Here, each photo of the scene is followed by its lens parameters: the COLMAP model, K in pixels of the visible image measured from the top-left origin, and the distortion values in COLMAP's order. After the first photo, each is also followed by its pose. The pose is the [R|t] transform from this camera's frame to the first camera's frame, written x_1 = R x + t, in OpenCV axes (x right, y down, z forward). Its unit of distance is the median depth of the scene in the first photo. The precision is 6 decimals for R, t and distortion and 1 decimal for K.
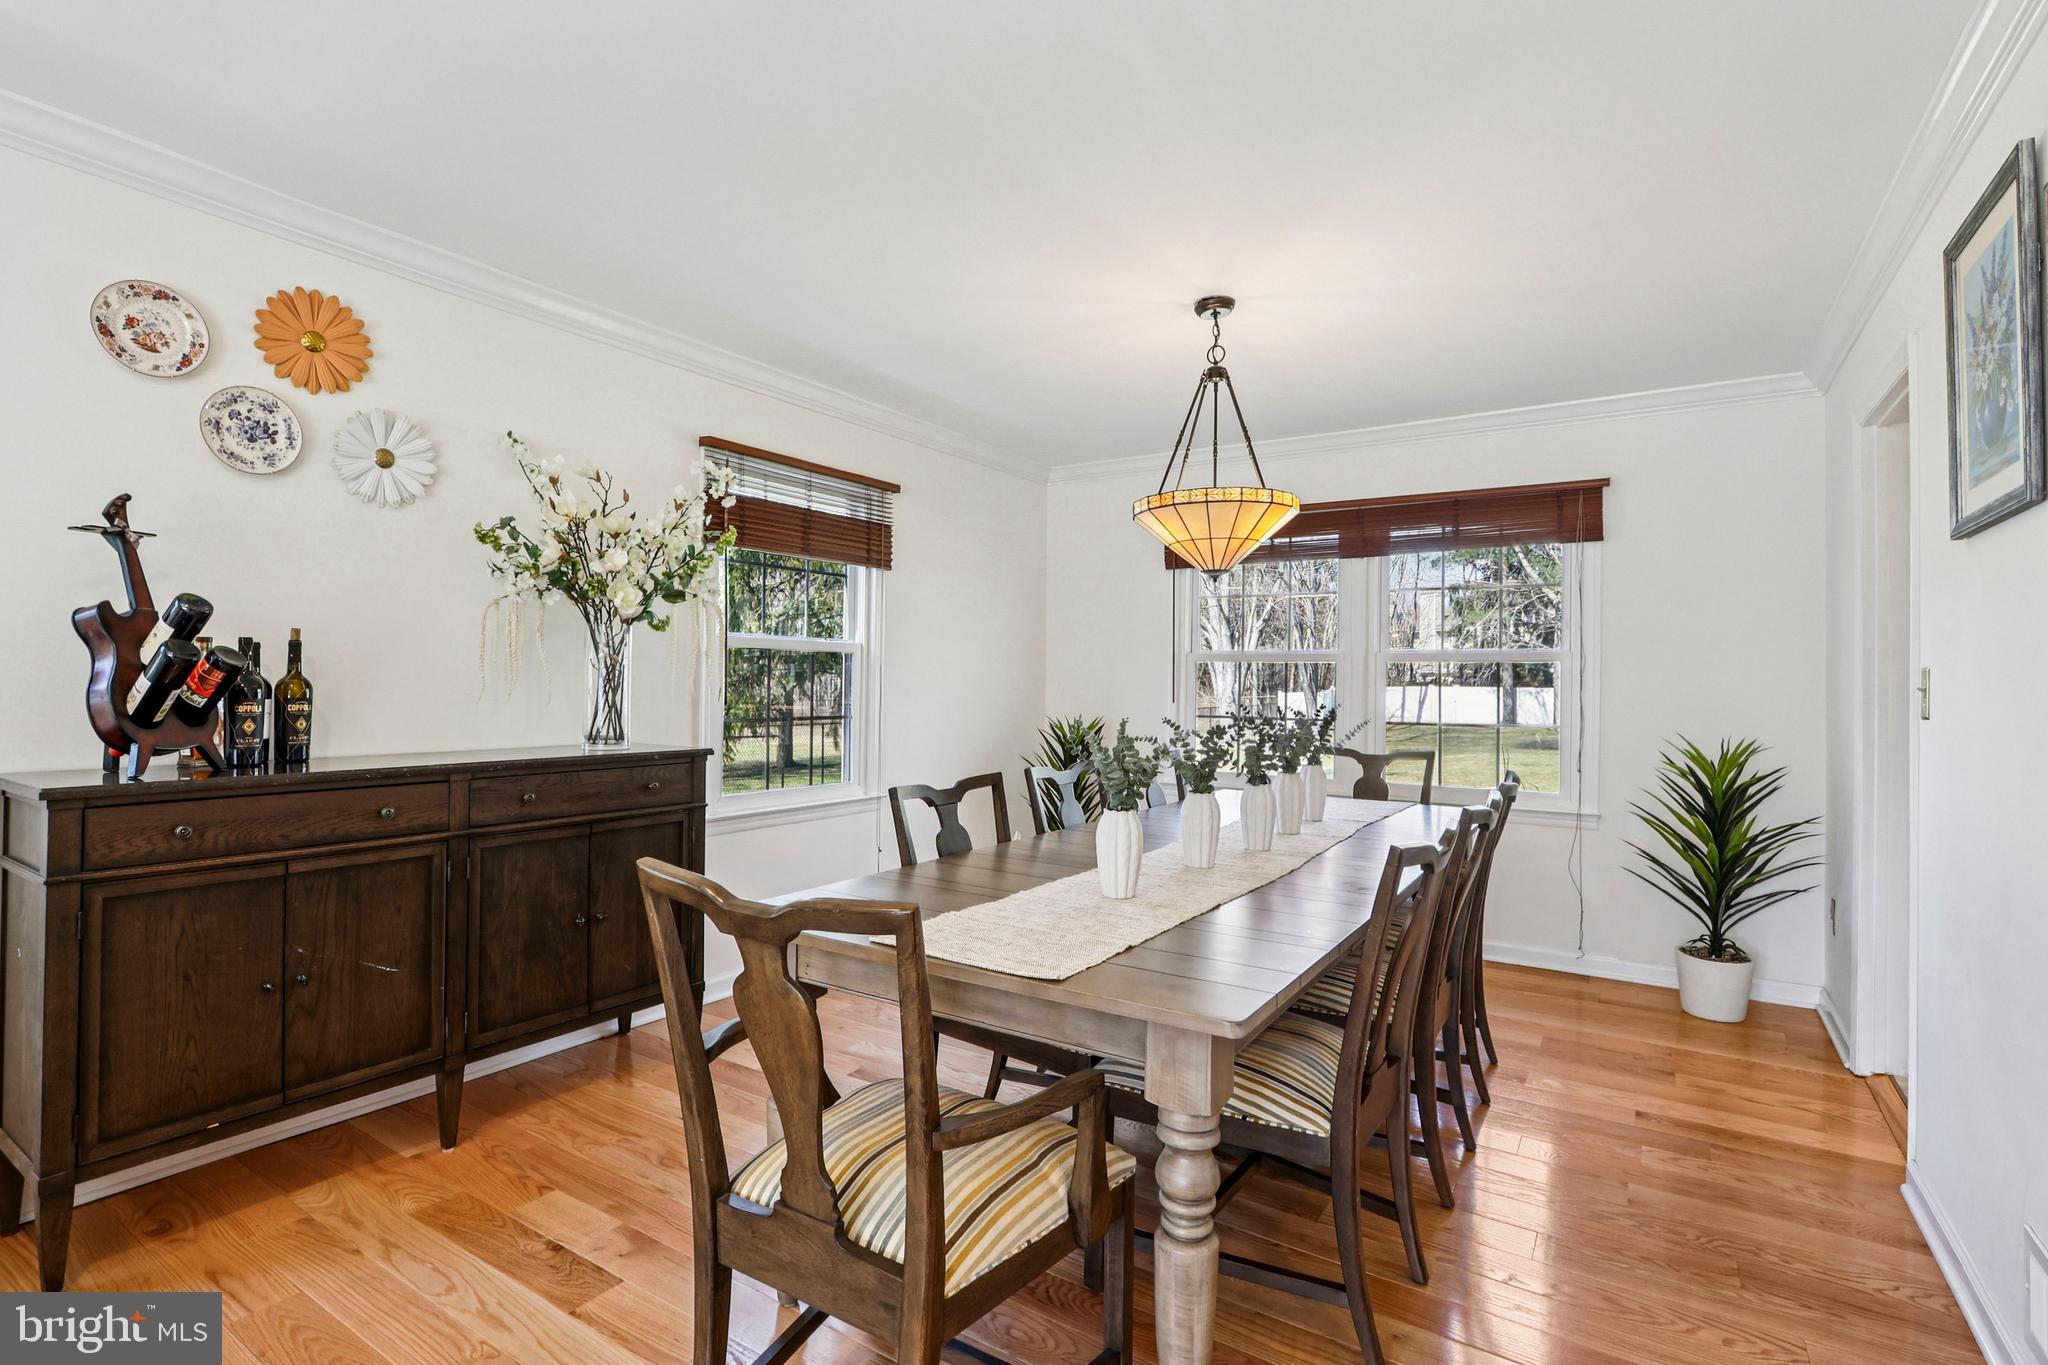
lens RADIAL K [[954.7, 0, 998.0], [0, 954.7, 678.8], [0, 0, 1]] dist [-0.019575, 0.001792]
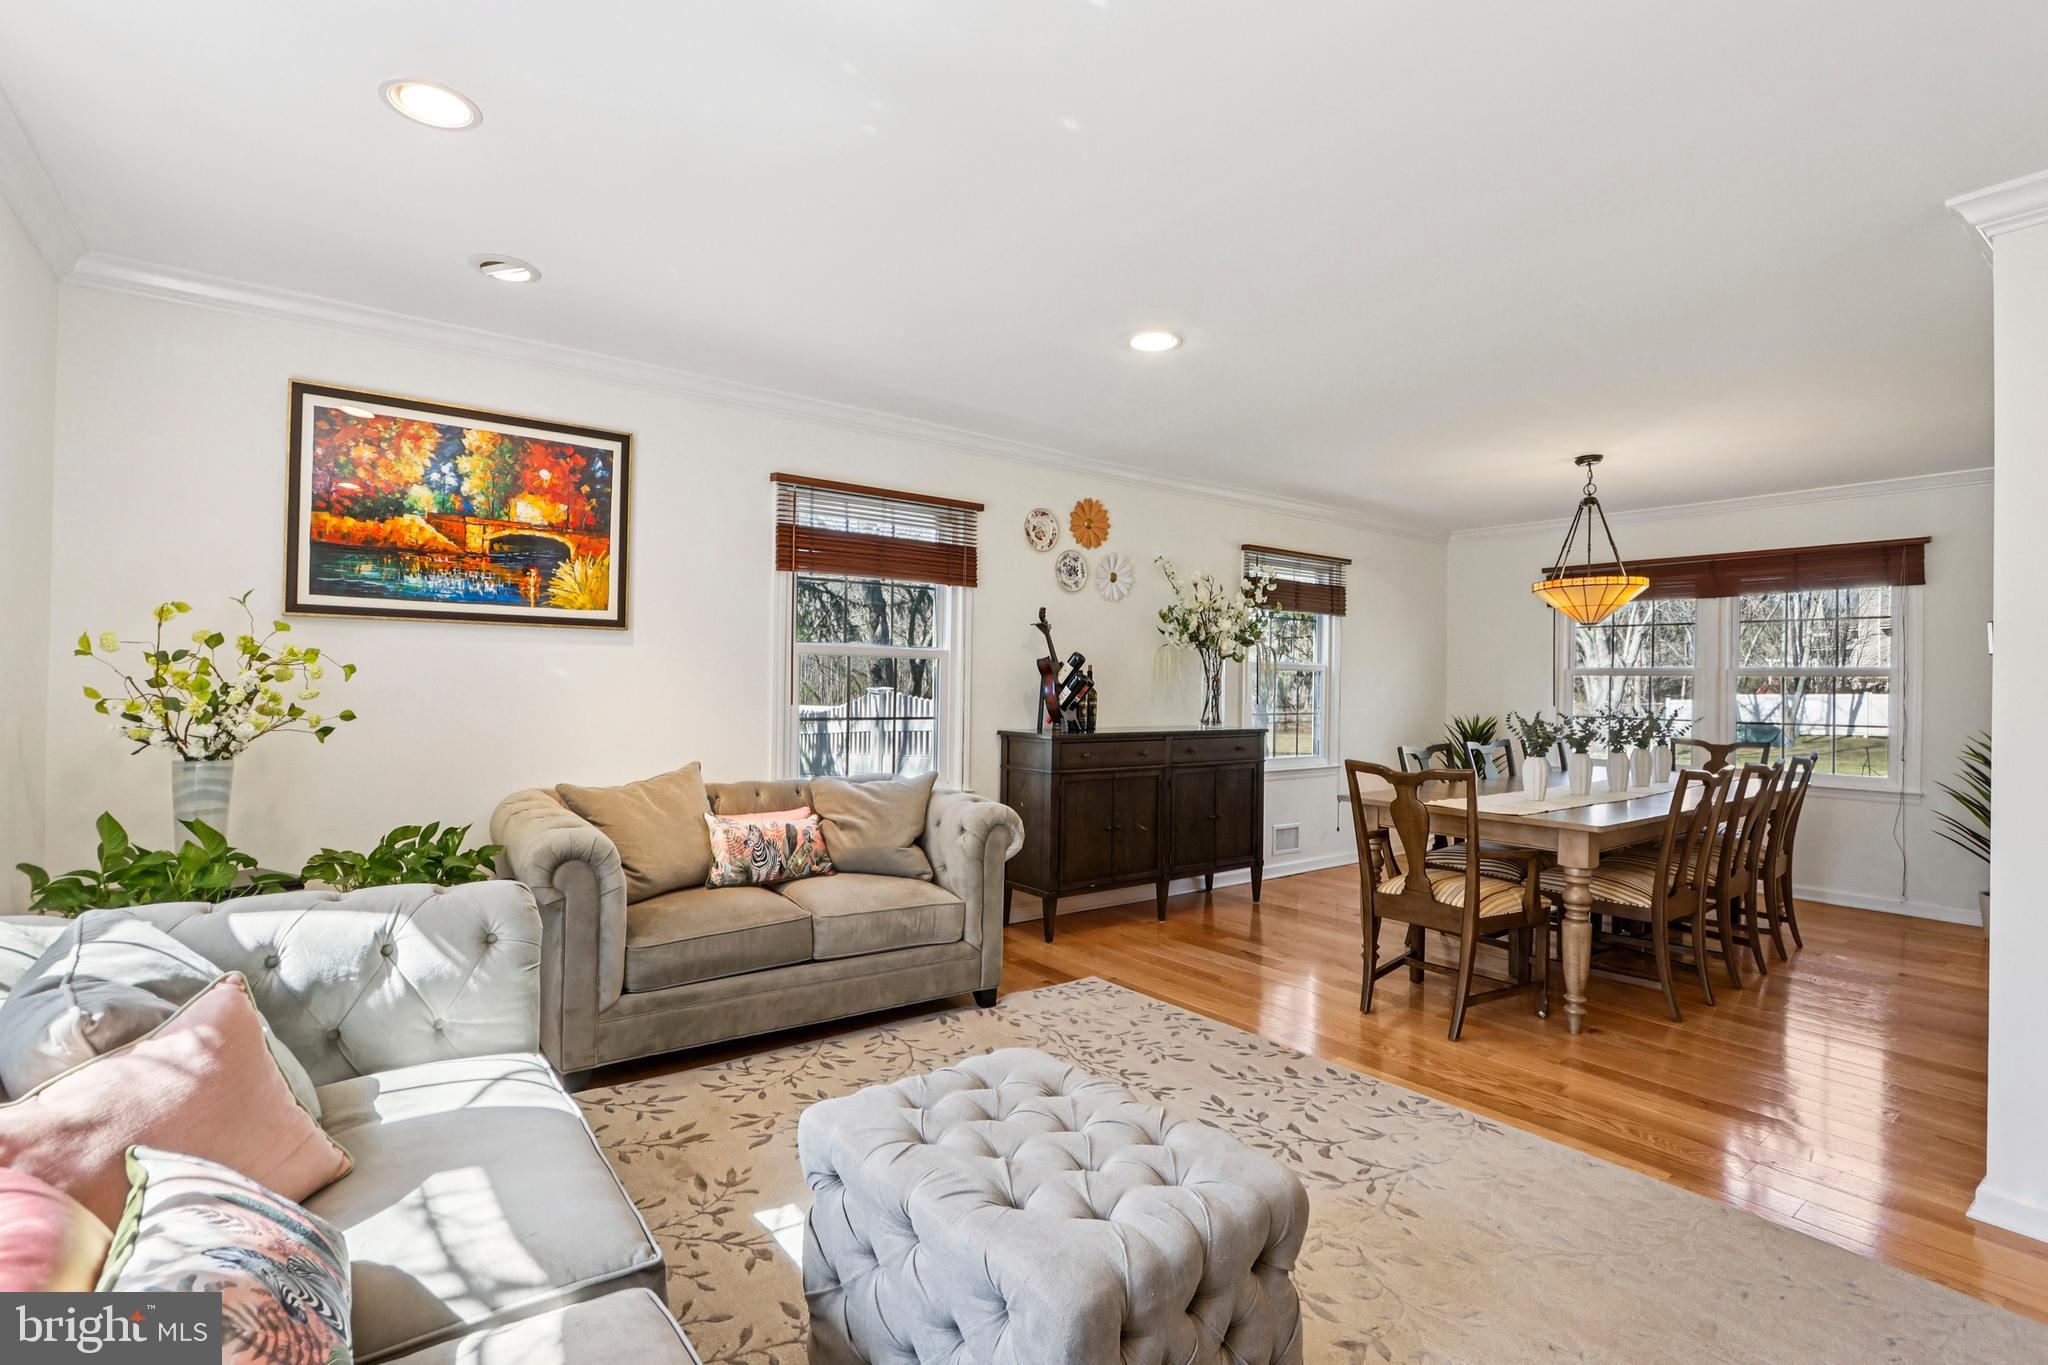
lens RADIAL K [[954.7, 0, 1011.6], [0, 954.7, 676.3], [0, 0, 1]] dist [-0.019575, 0.001792]
pose [[0.947878, -0.001024, -0.318632, -0.201458], [-0.001494, 0.999970, -0.007659, -0.010381], [0.318630, 0.007736, 0.947848, -0.889501]]
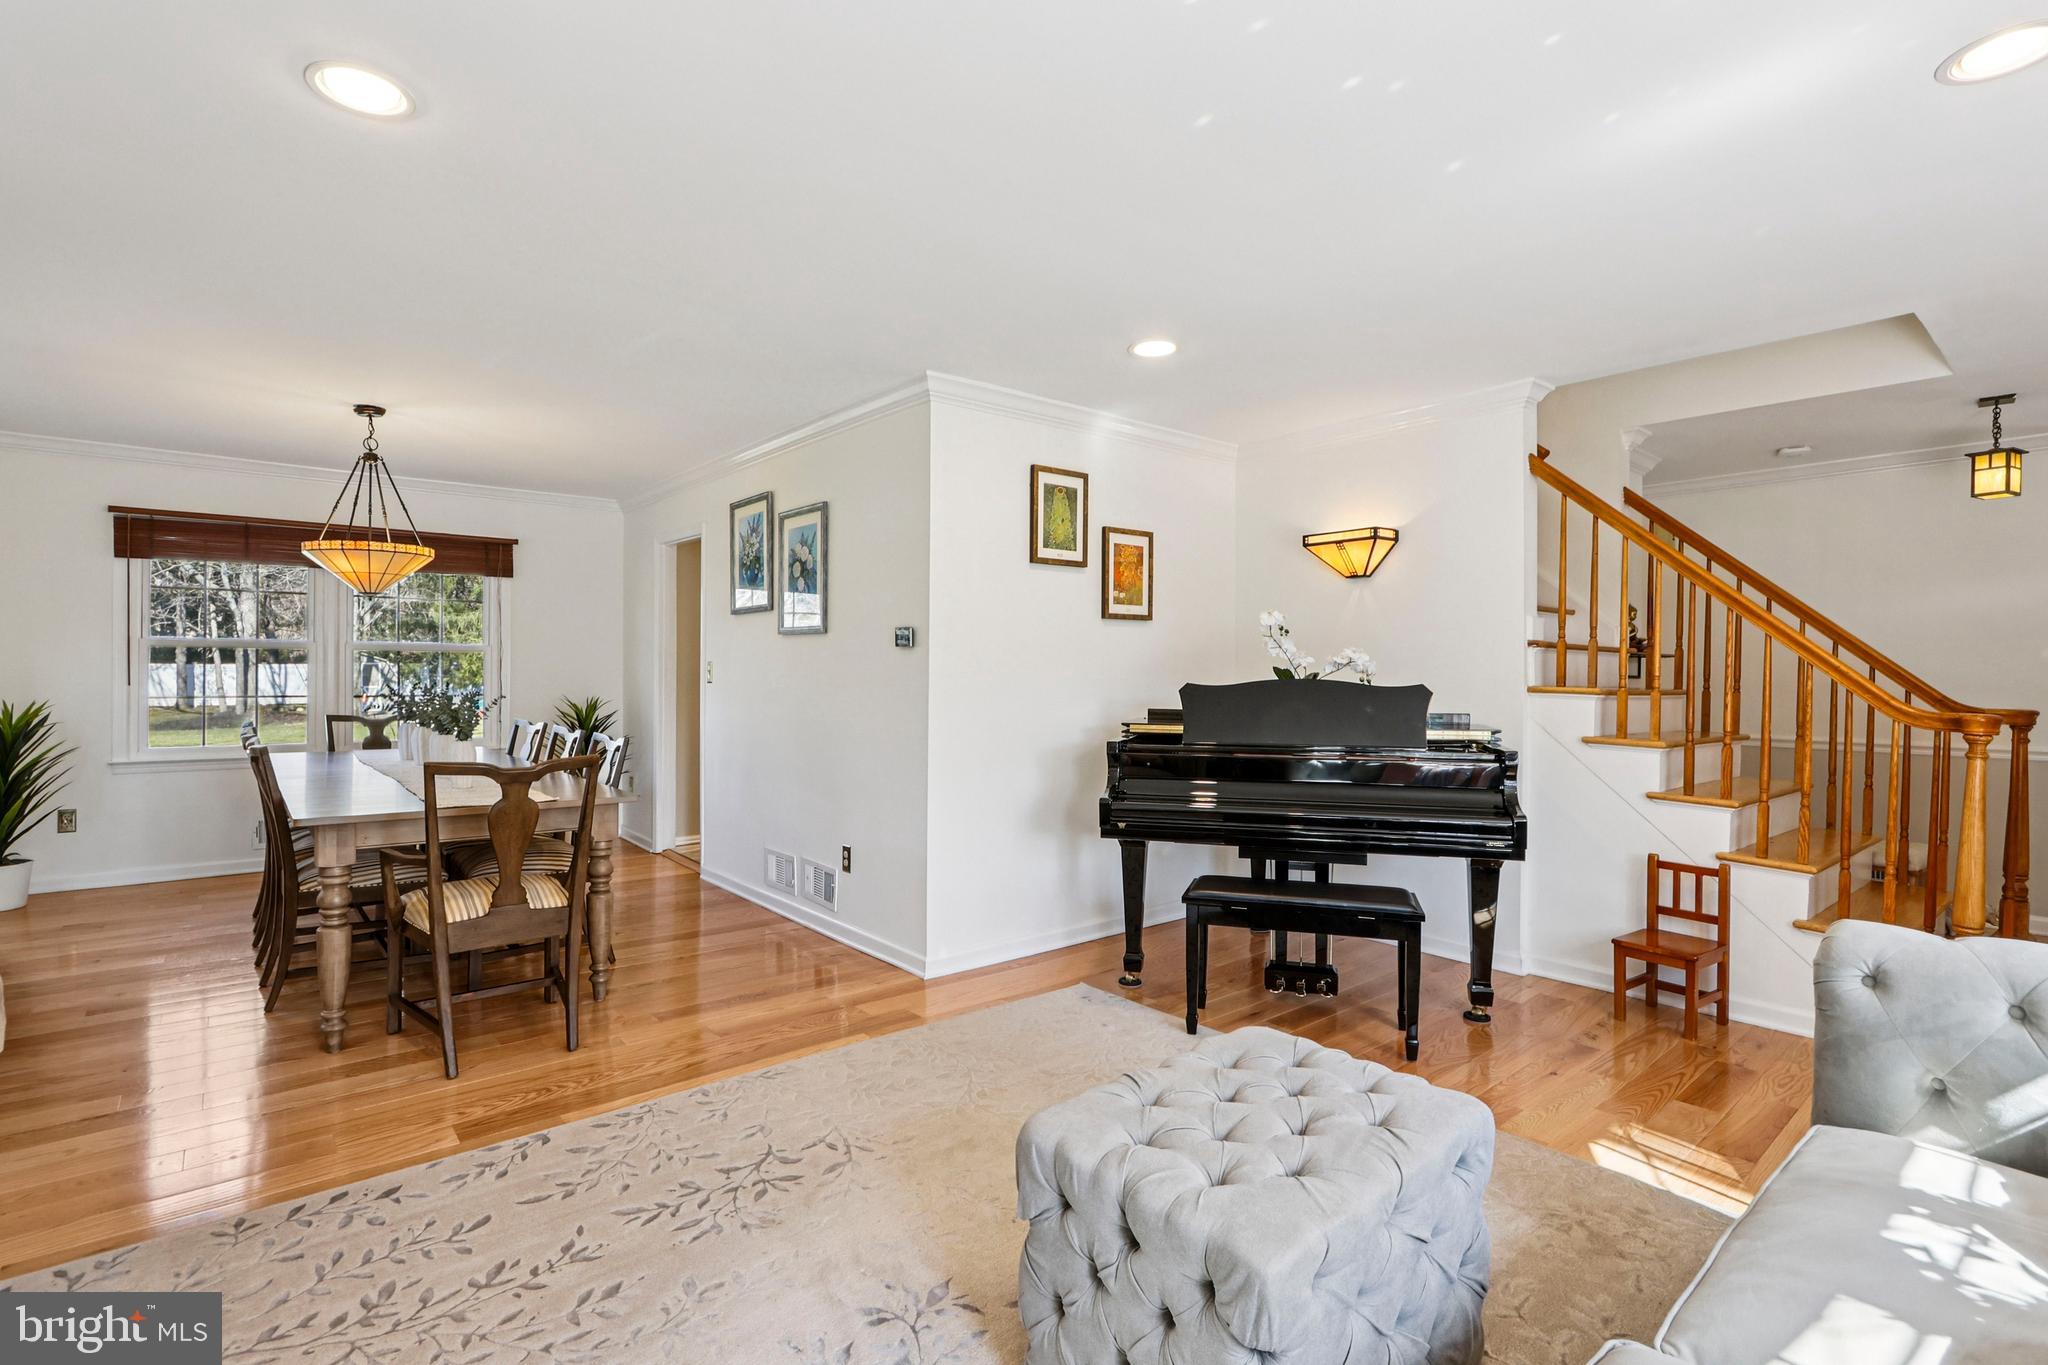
lens RADIAL K [[954.7, 0, 1018.5], [0, 954.7, 676.6], [0, 0, 1]] dist [-0.019575, 0.001792]
pose [[0.276927, -0.014515, 0.960781, -0.947082], [-0.009418, 0.999797, 0.017819, -0.020181], [-0.960845, -0.013983, 0.276734, -0.383035]]
